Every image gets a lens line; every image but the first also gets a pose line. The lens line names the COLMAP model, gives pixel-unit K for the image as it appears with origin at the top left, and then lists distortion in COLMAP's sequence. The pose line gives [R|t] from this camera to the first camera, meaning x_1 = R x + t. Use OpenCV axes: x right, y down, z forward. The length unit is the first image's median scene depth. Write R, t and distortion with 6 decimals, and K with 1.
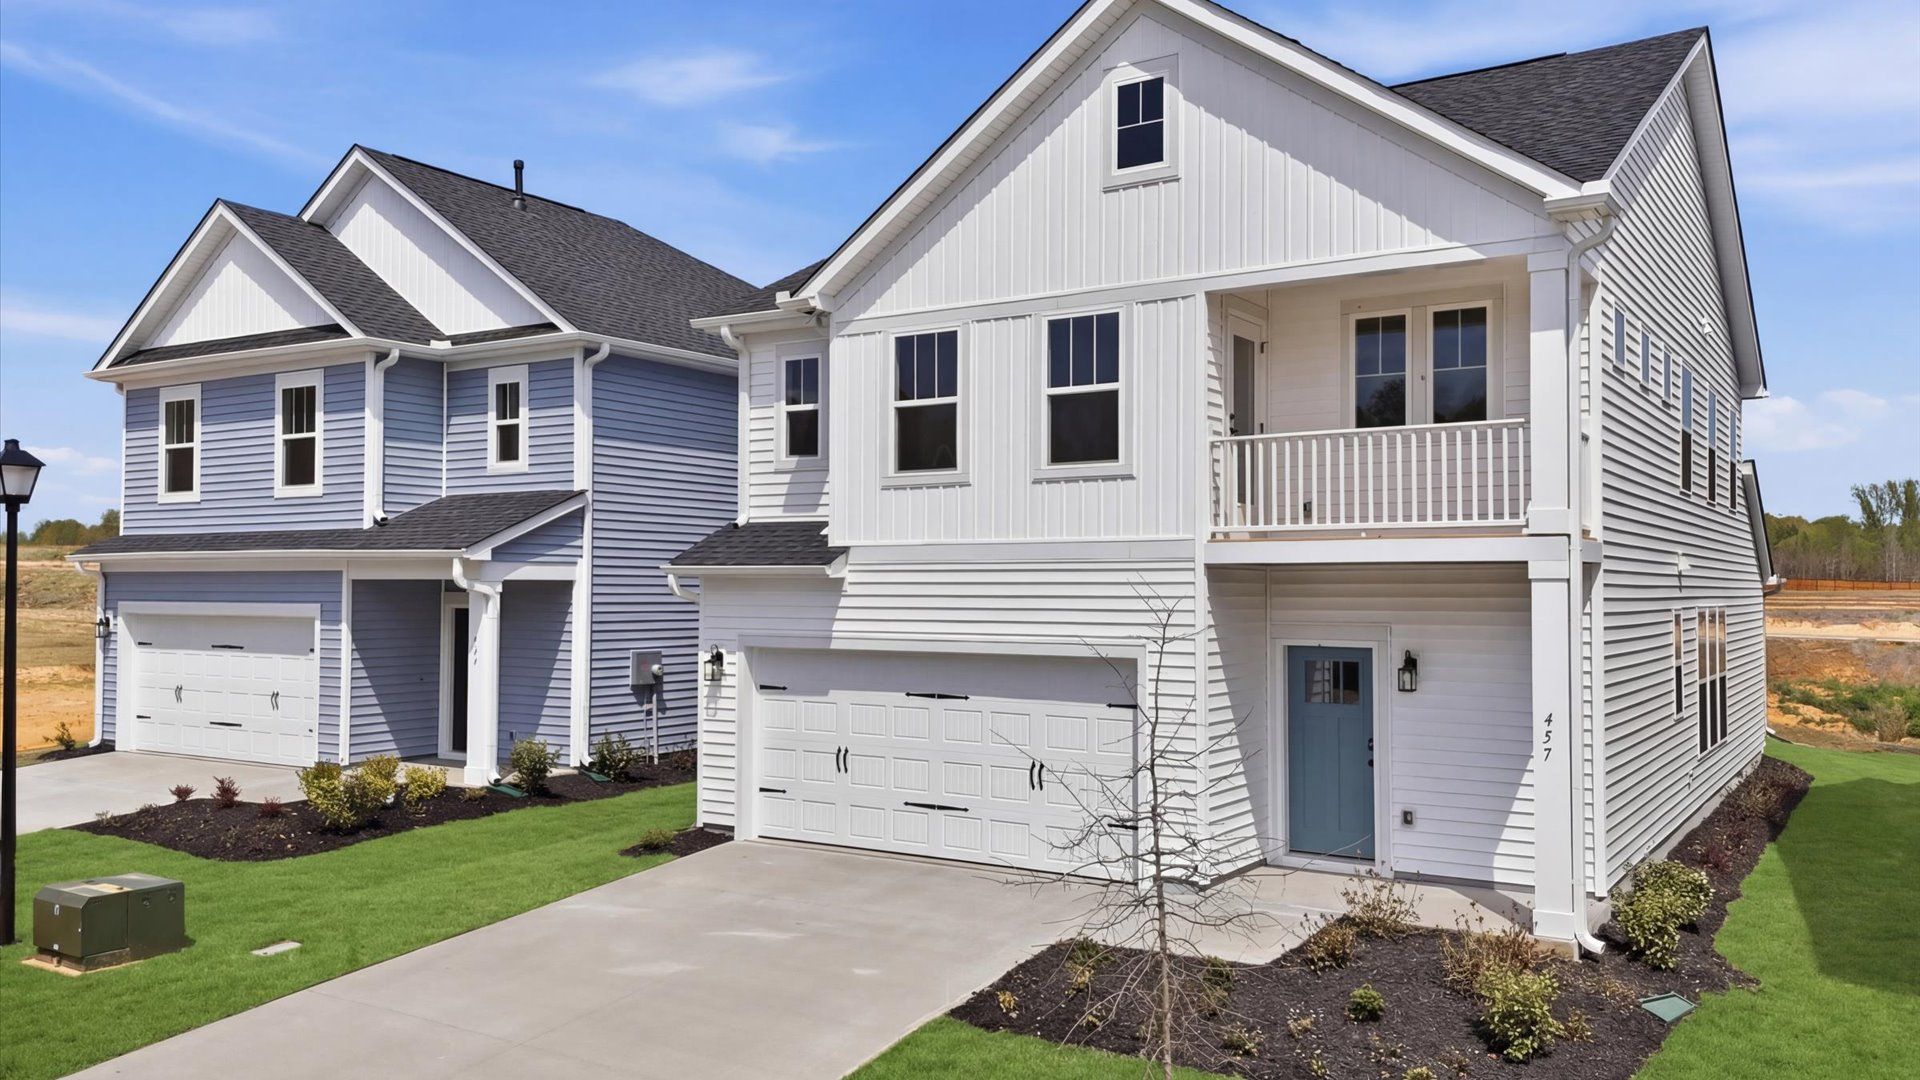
lens RADIAL K [[1620.5, 0, 960.0], [0, 1620.5, 540.0], [0, 0, 1]] dist [0.053024, -0.004567]
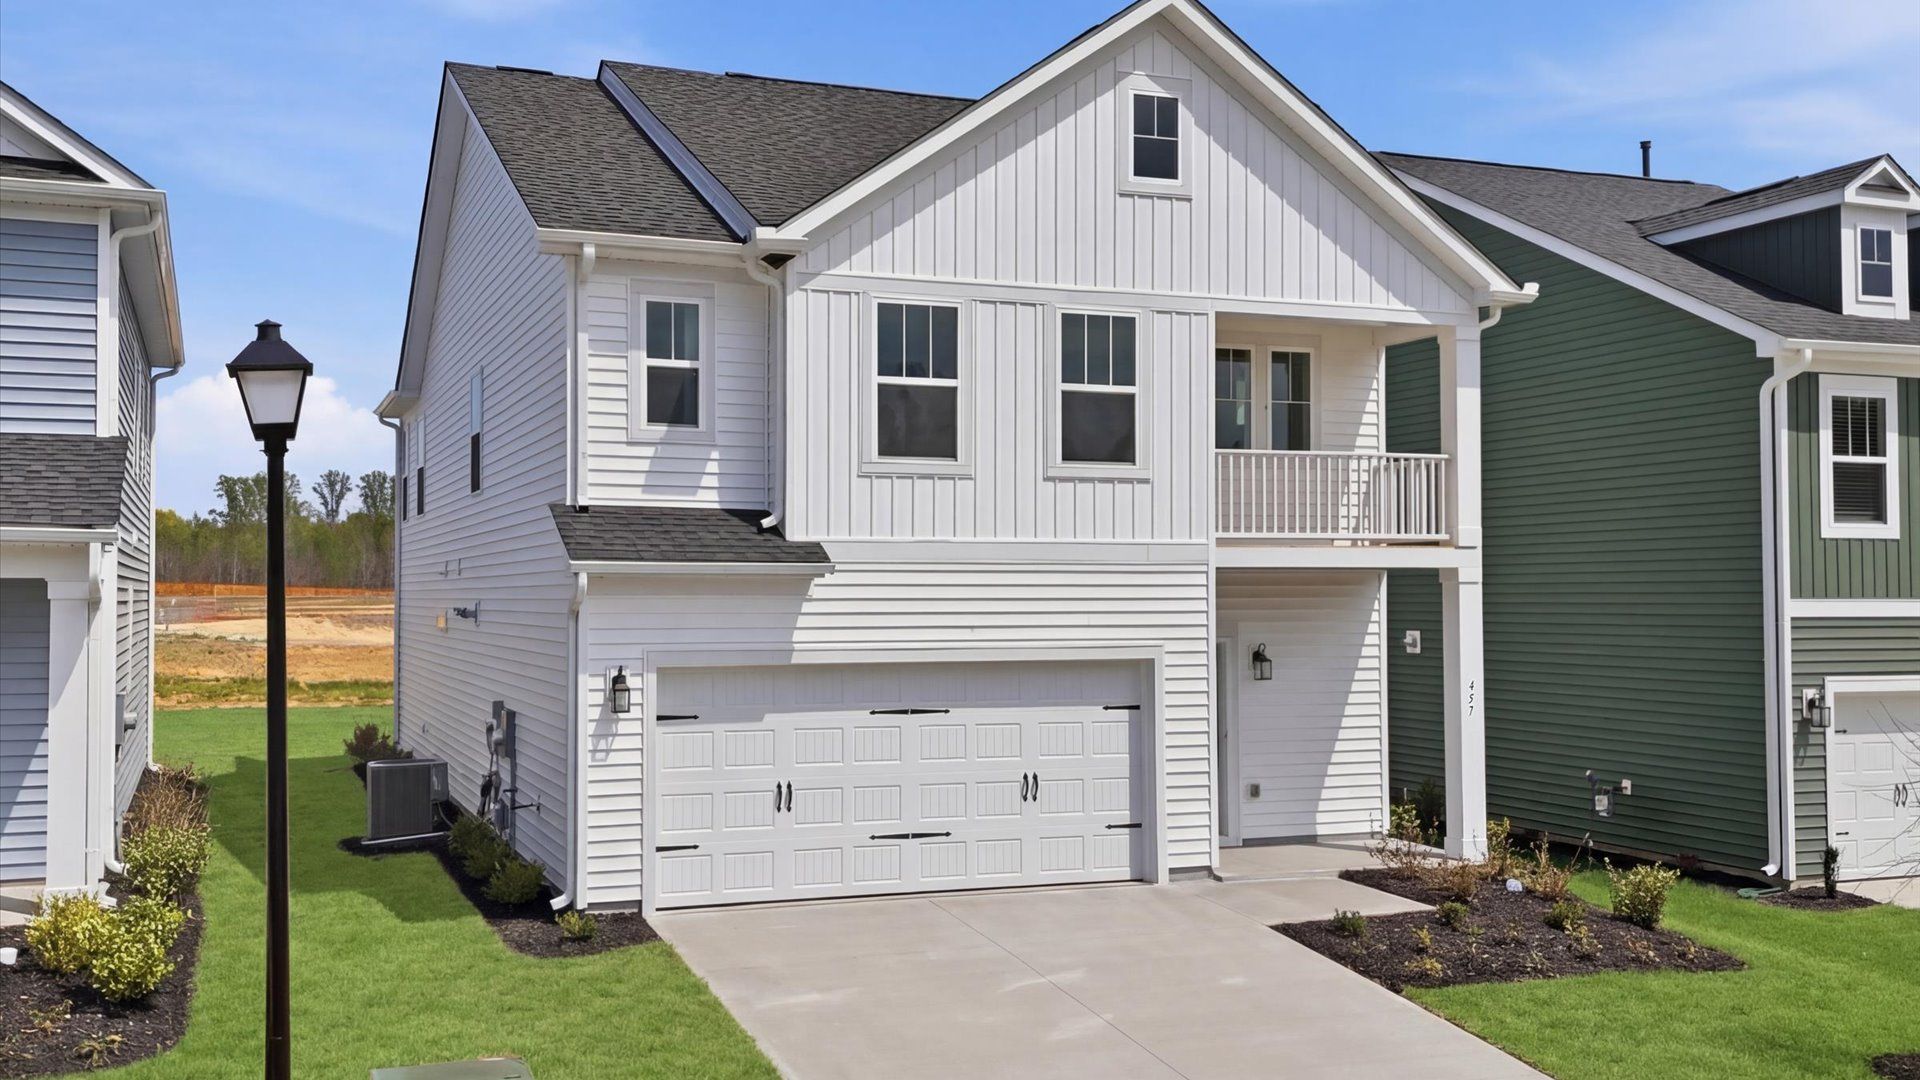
lens RADIAL K [[1796.1, 0, 960.0], [0, 1796.1, 540.0], [0, 0, 1]] dist [0.044259, 0.001788]
pose [[0.556550, 0.020543, 0.830560, -0.869954], [-0.023850, 0.999677, -0.008744, 0.010430], [-0.830472, -0.014942, 0.556860, 0.453250]]
